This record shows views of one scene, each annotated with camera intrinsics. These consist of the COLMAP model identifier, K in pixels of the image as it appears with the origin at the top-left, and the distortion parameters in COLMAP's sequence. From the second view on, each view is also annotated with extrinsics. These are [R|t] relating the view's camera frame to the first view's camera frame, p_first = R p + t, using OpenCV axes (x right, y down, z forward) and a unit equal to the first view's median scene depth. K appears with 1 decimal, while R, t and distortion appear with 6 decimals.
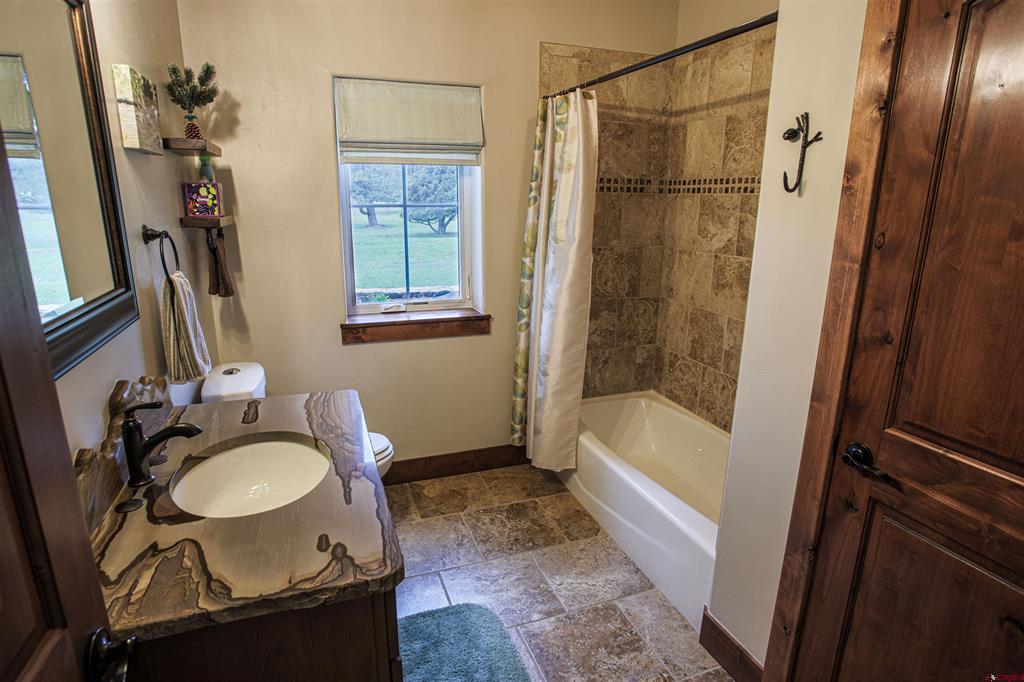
lens RADIAL K [[529.2, 0, 511.2], [0, 529.2, 341.0], [0, 0, 1]] dist [-0.040696, 0.005826]
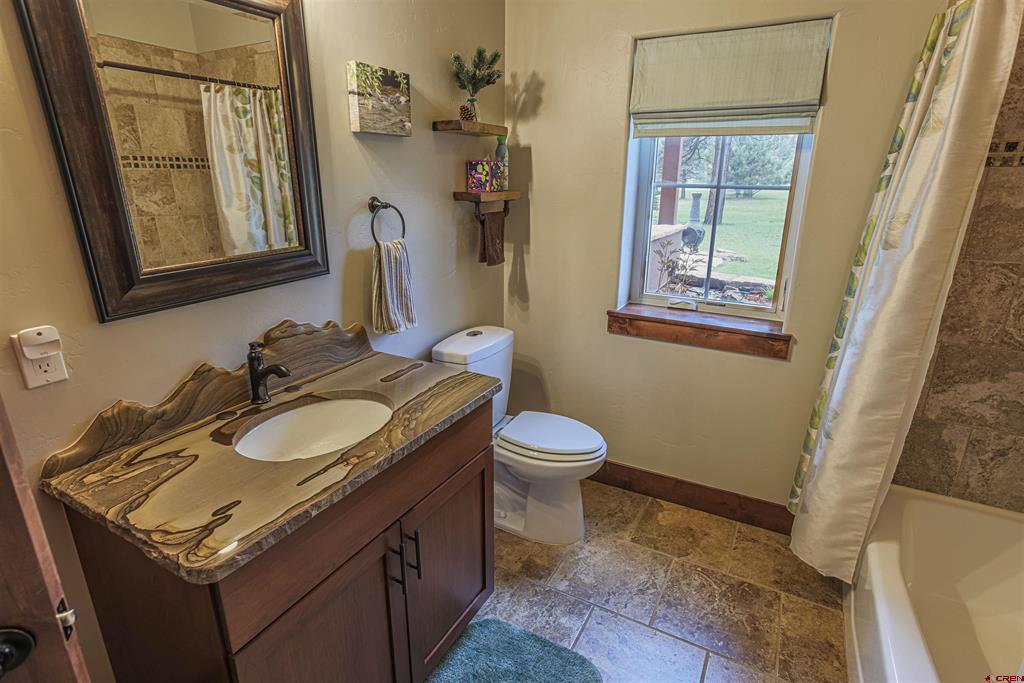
lens RADIAL K [[515.4, 0, 512.6], [0, 515.4, 342.0], [0, 0, 1]] dist [-0.018484, 0.007357]
pose [[0.674043, 0.226711, -0.703042, 0.238119], [-0.195227, 0.972572, 0.126452, -0.063715], [0.712427, 0.052018, 0.699815, 0.238538]]
